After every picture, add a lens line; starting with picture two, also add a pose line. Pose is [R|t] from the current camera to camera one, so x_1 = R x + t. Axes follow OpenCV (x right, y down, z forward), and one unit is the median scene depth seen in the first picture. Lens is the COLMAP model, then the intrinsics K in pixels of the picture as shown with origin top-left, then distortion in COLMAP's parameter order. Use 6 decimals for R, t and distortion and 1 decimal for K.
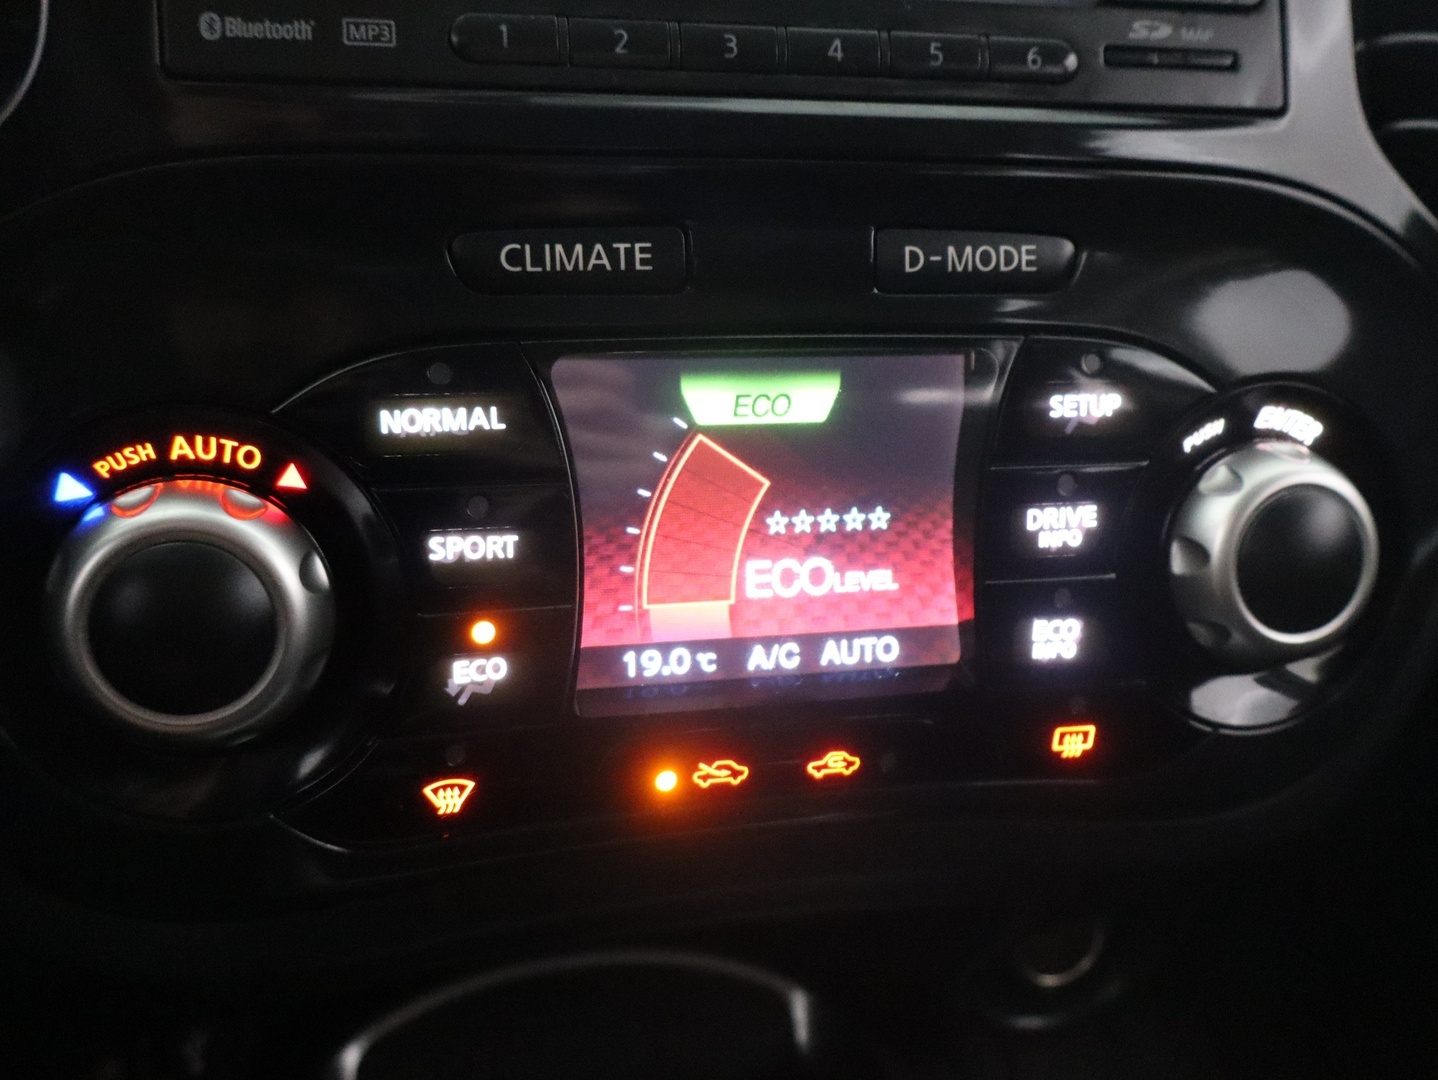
lens RADIAL K [[1176.9, 0, 719.0], [0, 1176.9, 540.0], [0, 0, 1]] dist [0.026085, 0.011416]
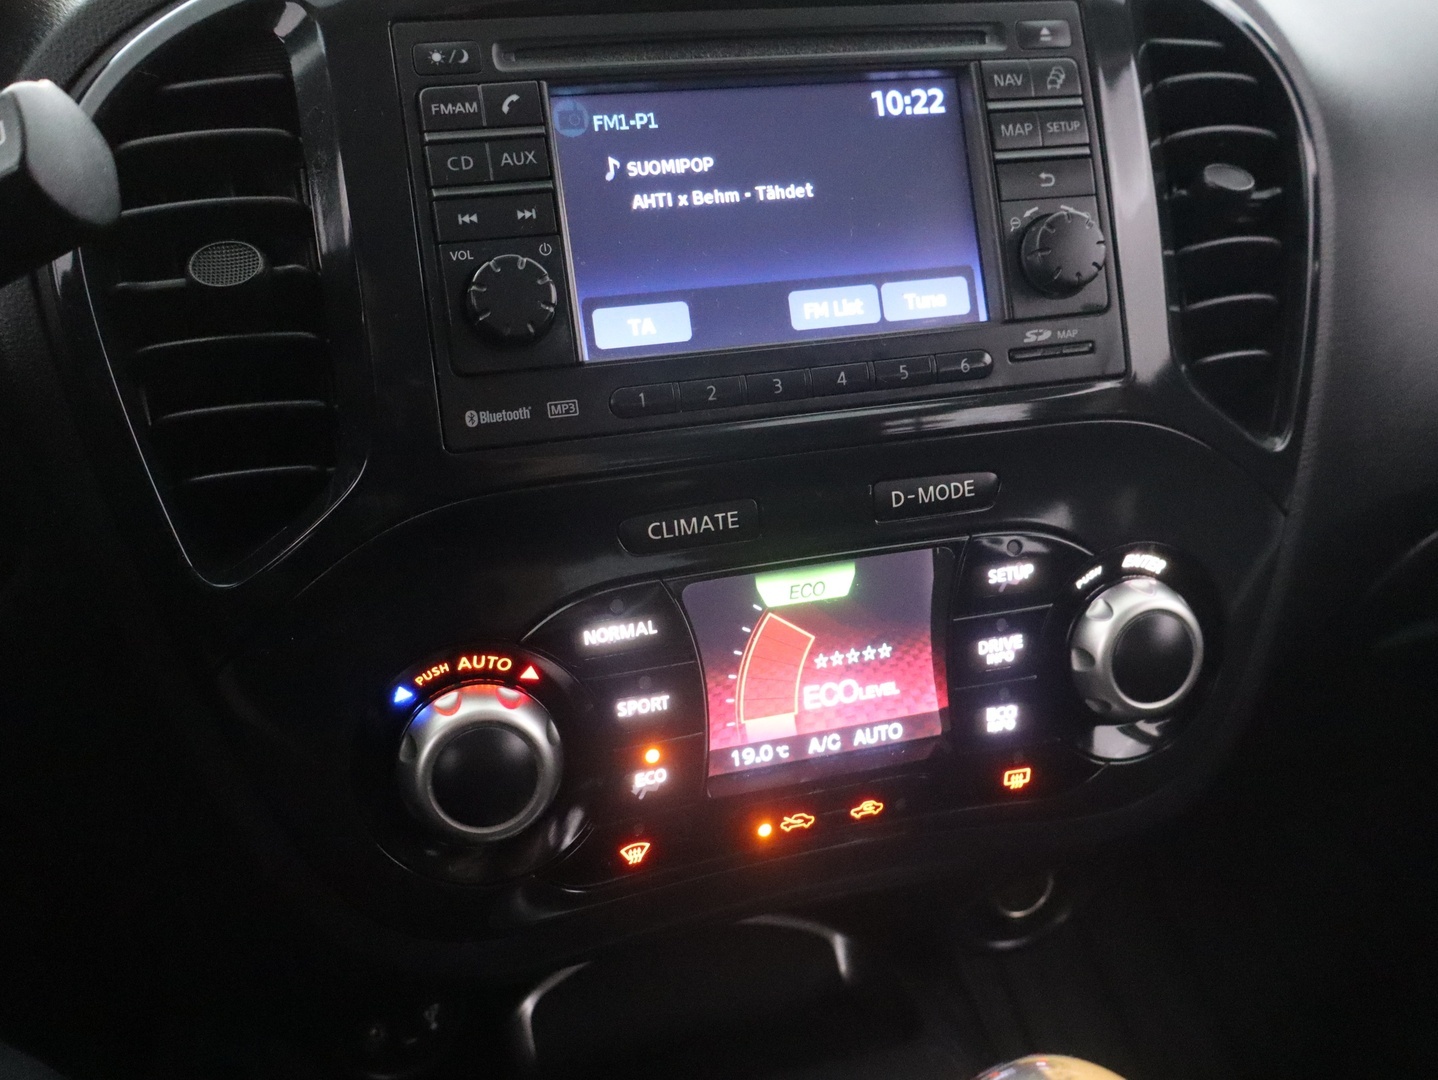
lens RADIAL K [[1168.0, 0, 719.0], [0, 1168.0, 540.0], [0, 0, 1]] dist [0.061018, -0.000513]
pose [[0.996912, -0.074801, 0.023911, -0.113842], [0.073081, 0.995131, 0.066133, -0.293921], [-0.028742, -0.064181, 0.997524, -0.554772]]
